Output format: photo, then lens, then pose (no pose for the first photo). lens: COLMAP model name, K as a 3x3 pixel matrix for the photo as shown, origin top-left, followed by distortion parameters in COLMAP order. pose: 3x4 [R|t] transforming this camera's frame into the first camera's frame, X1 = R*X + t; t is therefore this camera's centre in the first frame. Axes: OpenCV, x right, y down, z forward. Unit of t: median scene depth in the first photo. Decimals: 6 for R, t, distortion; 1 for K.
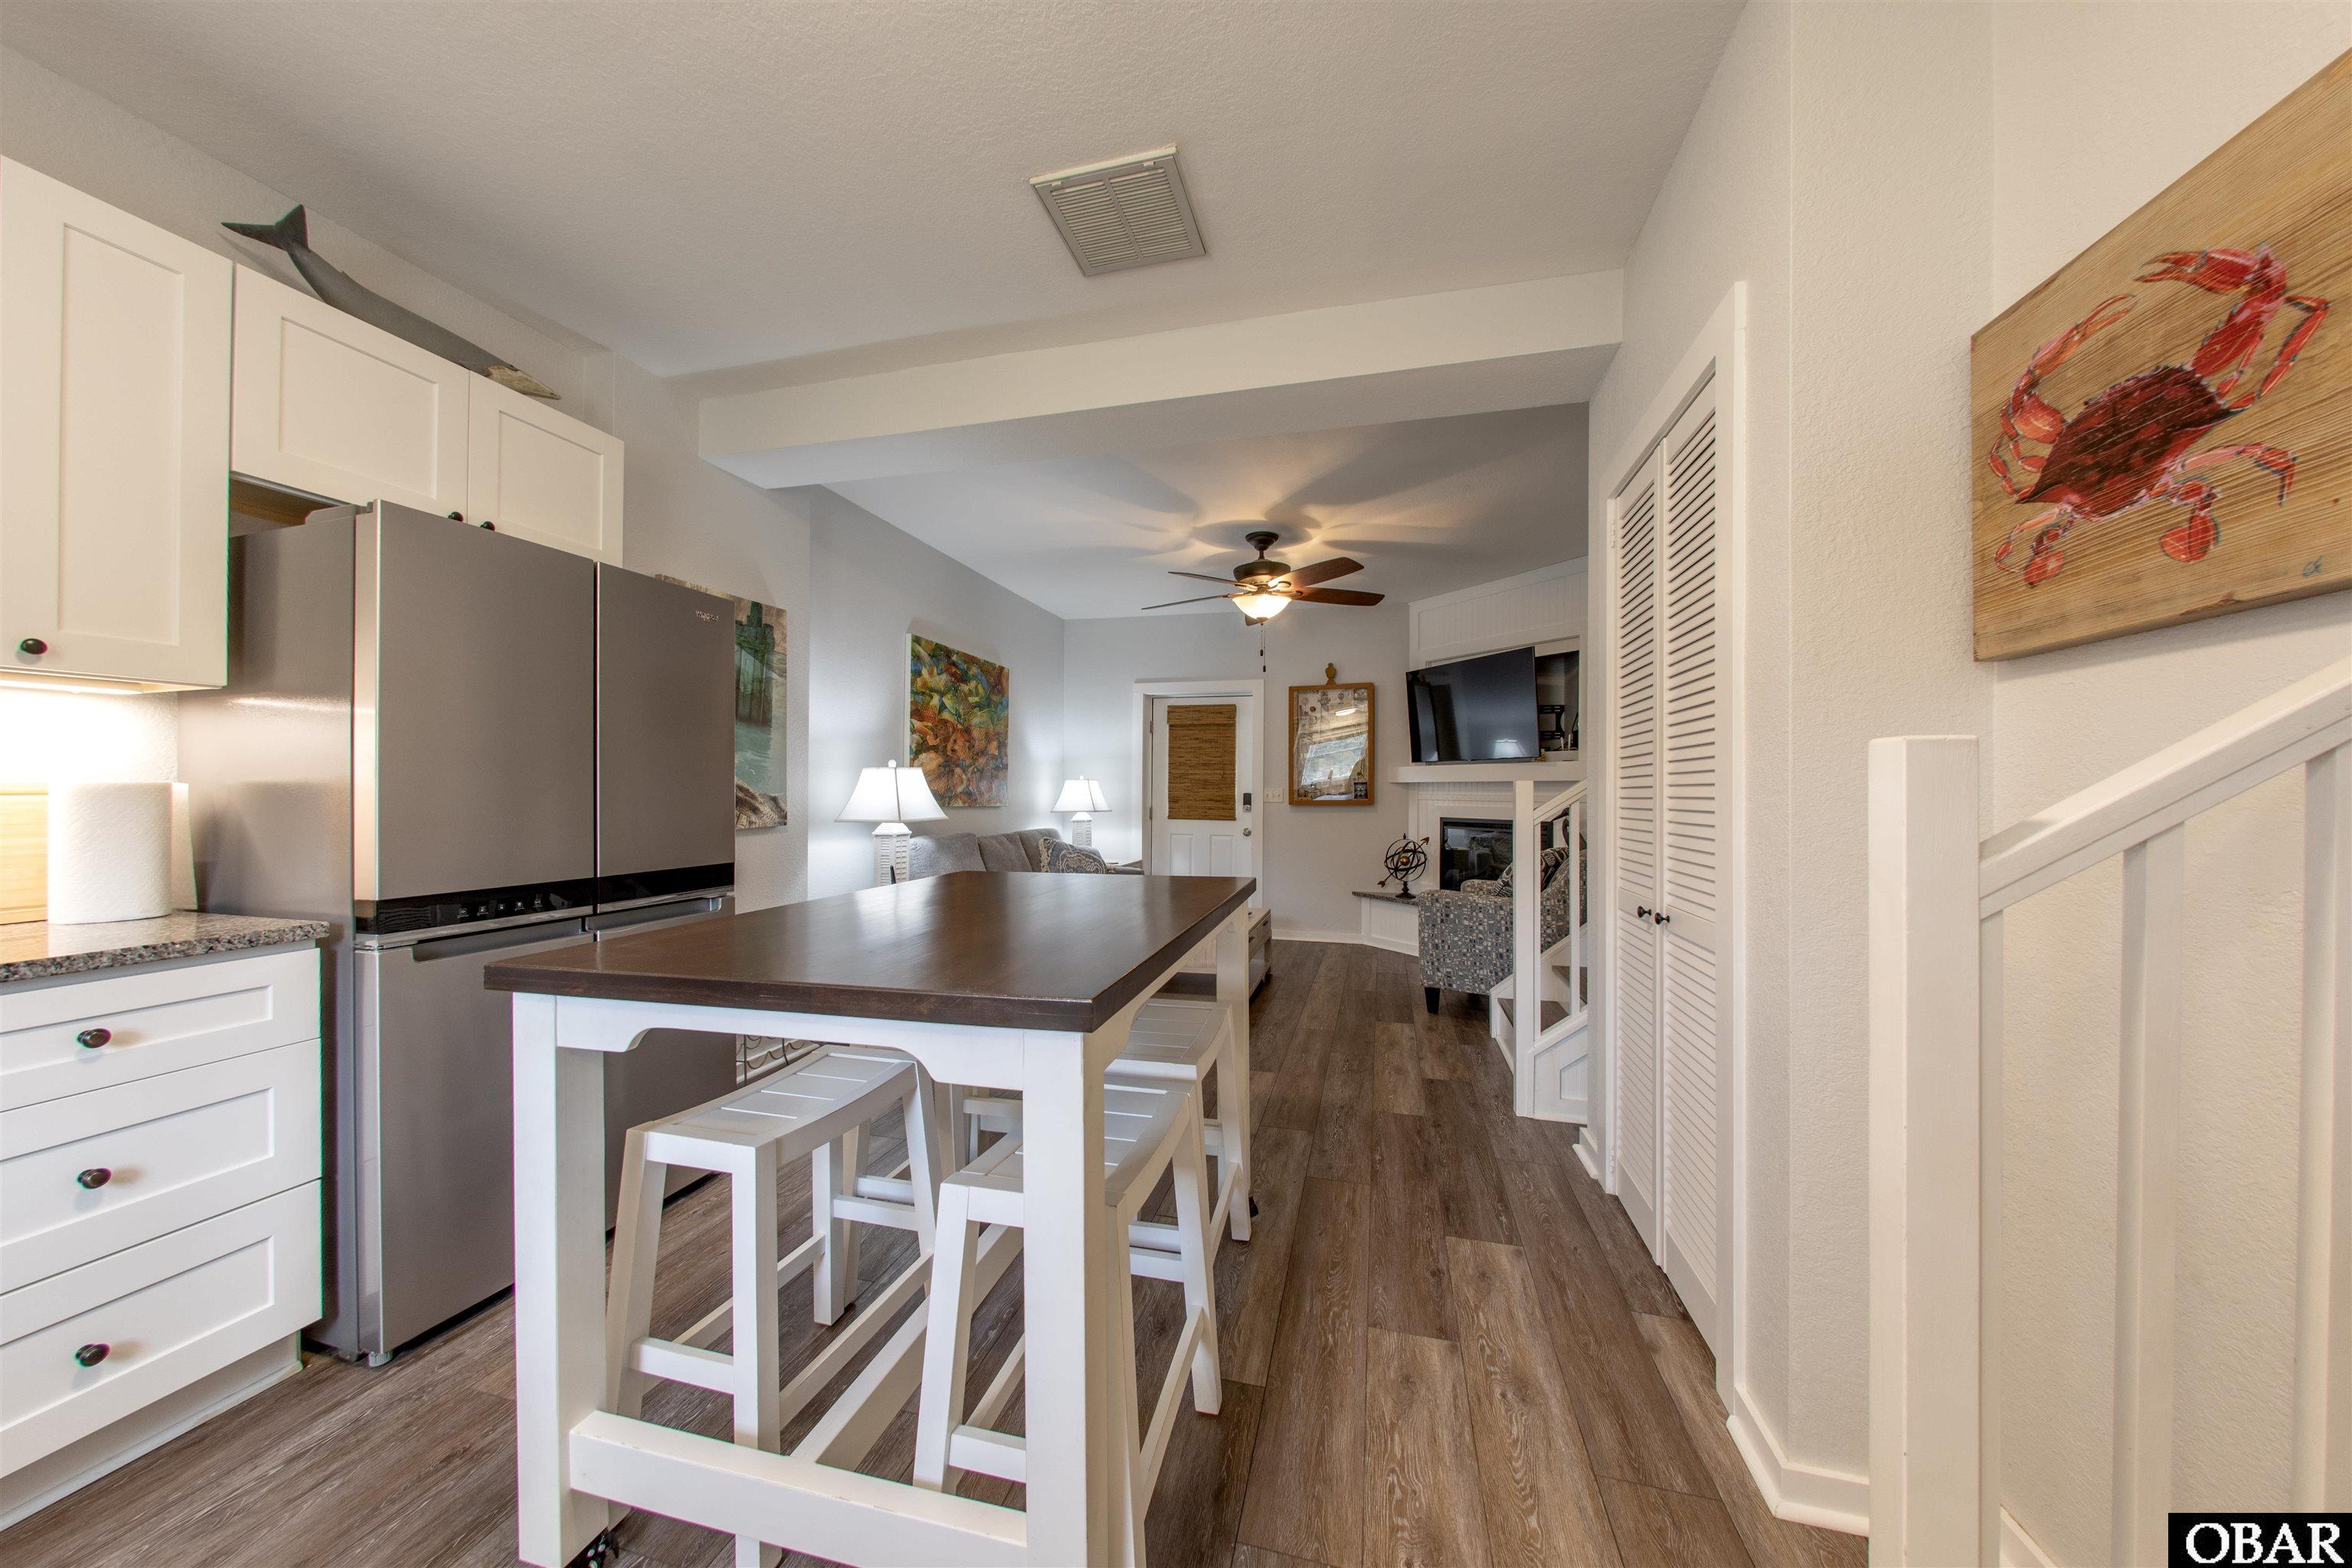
lens RADIAL K [[785.2, 0, 1176.3], [0, 785.2, 784.1], [0, 0, 1]] dist [-0.001490, -0.000374]
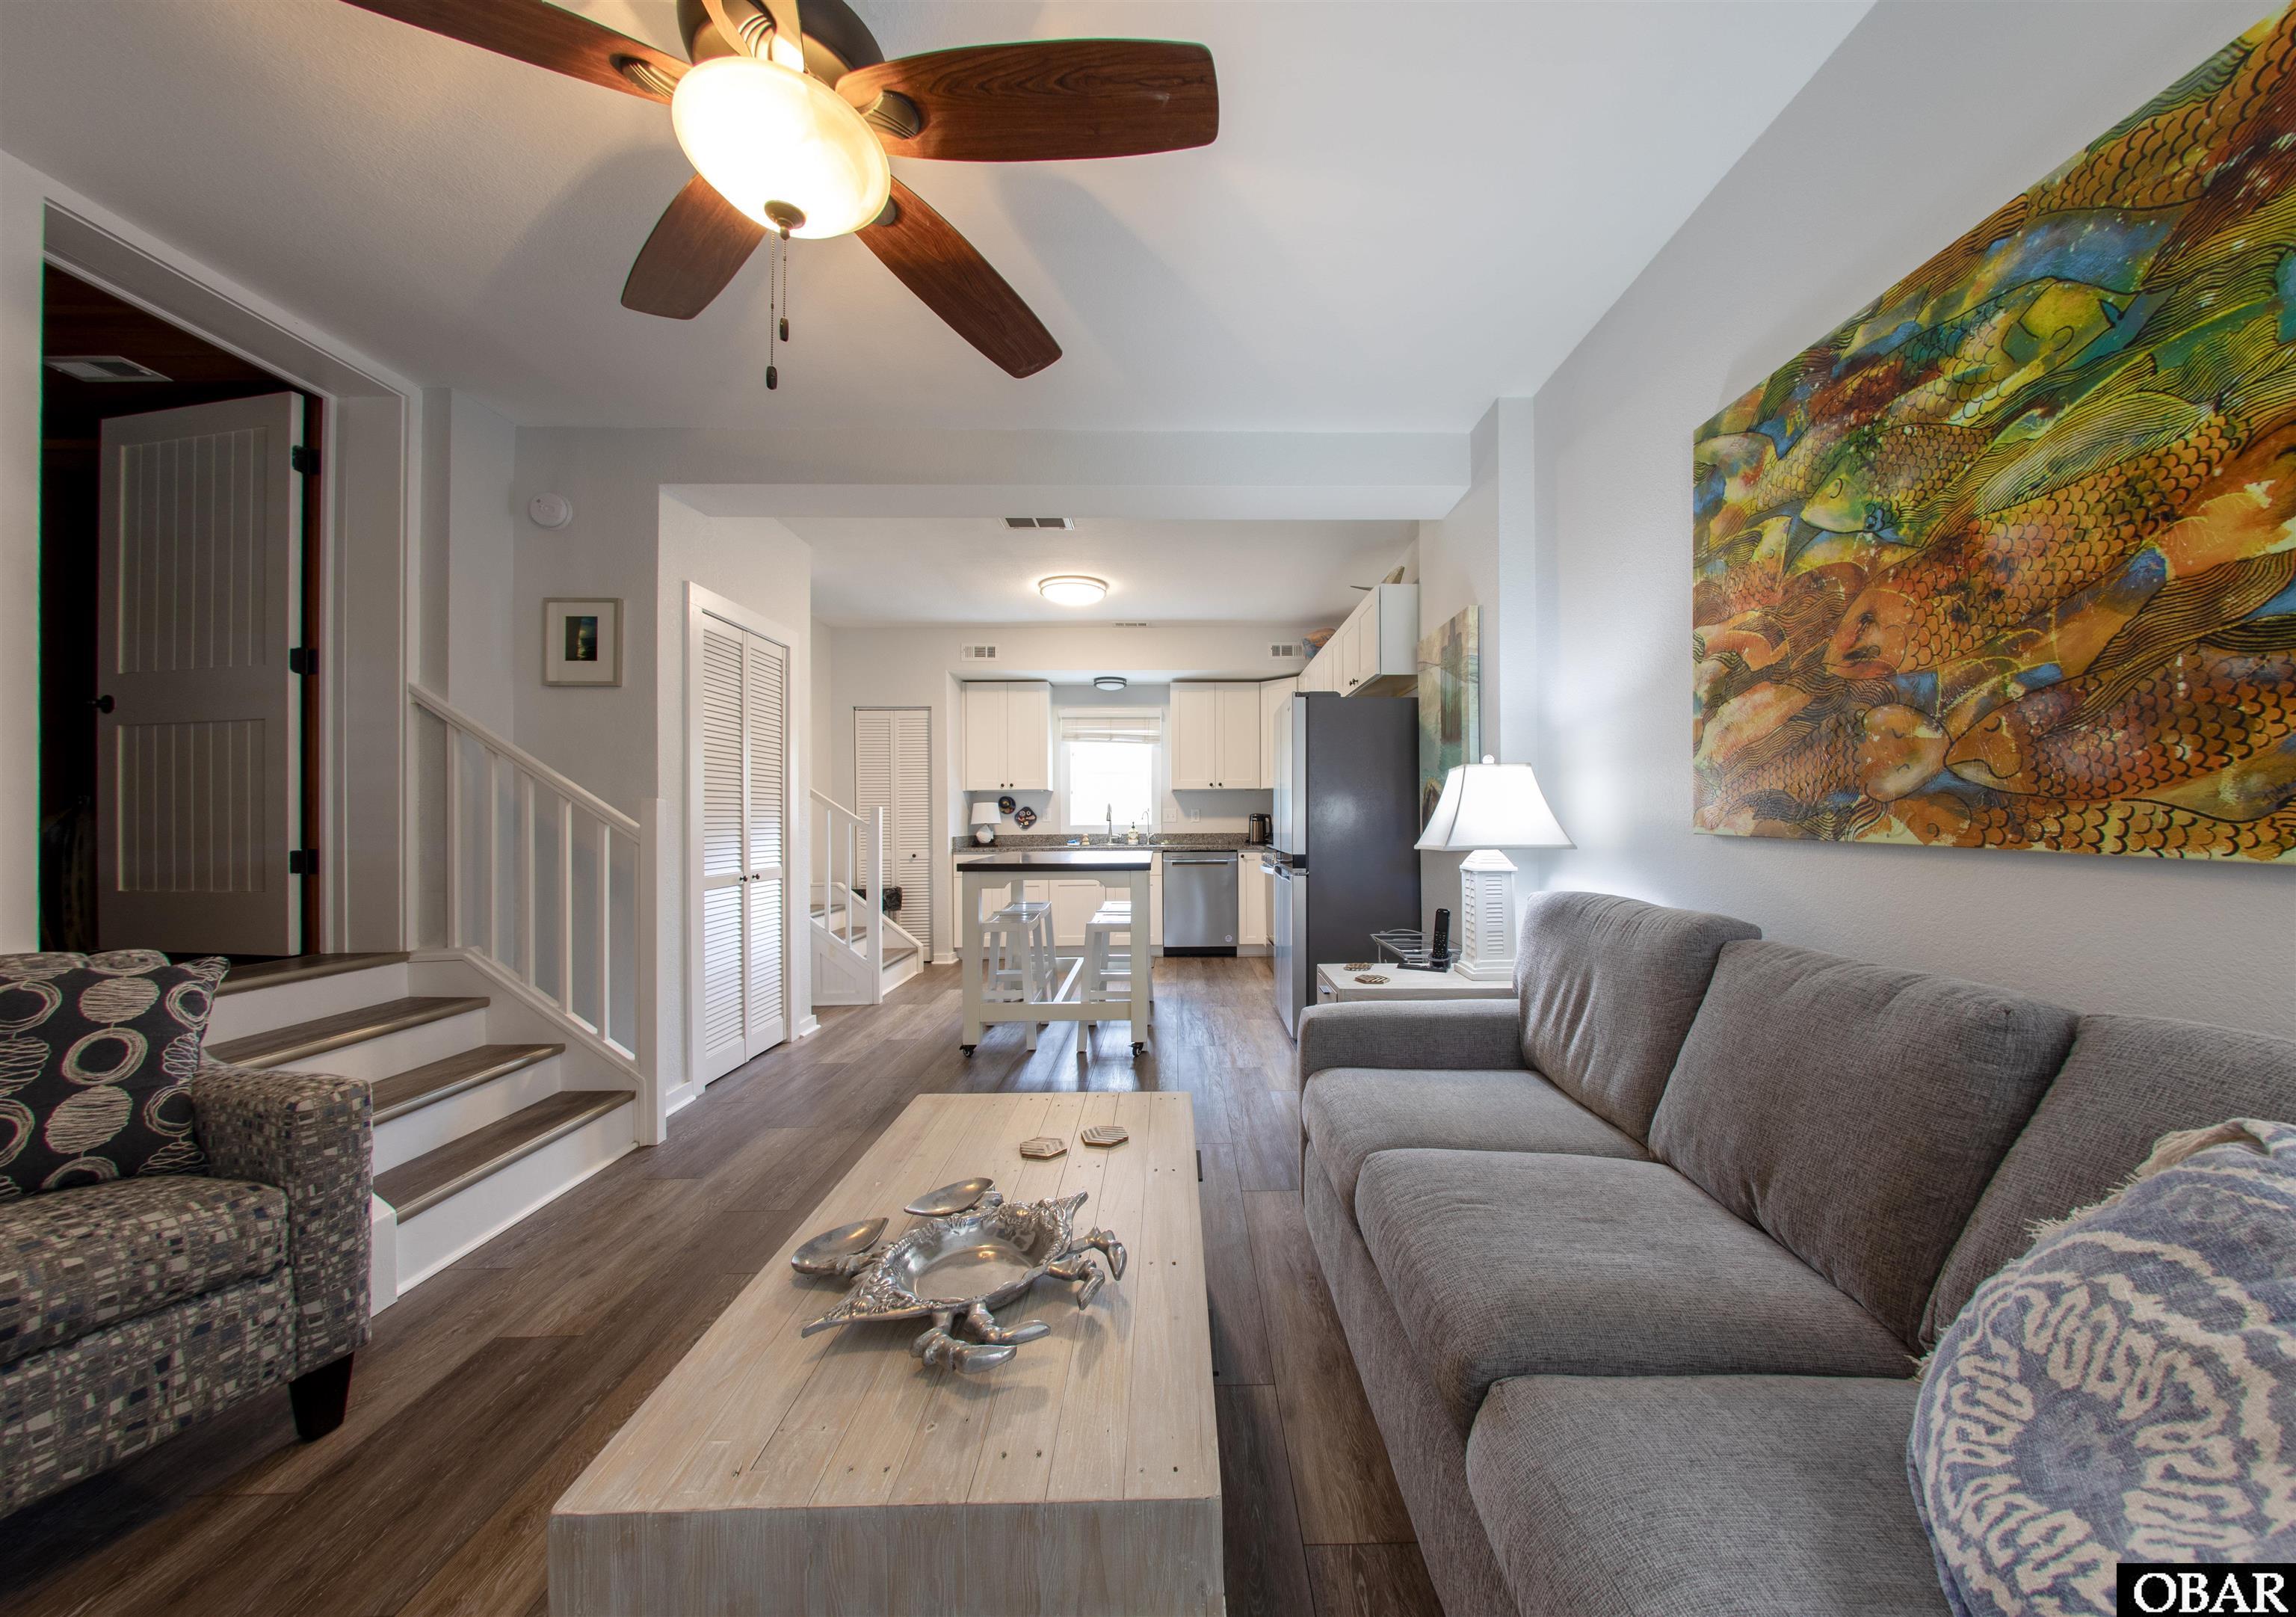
lens RADIAL K [[833.7, 0, 1170.6], [0, 833.7, 826.7], [0, 0, 1]] dist [0.008623, -0.001488]
pose [[-0.965852, 0.001226, -0.259091, 0.056337], [0.002748, 0.999981, -0.005513, 0.026026], [0.259079, -0.006036, -0.965837, 1.339227]]
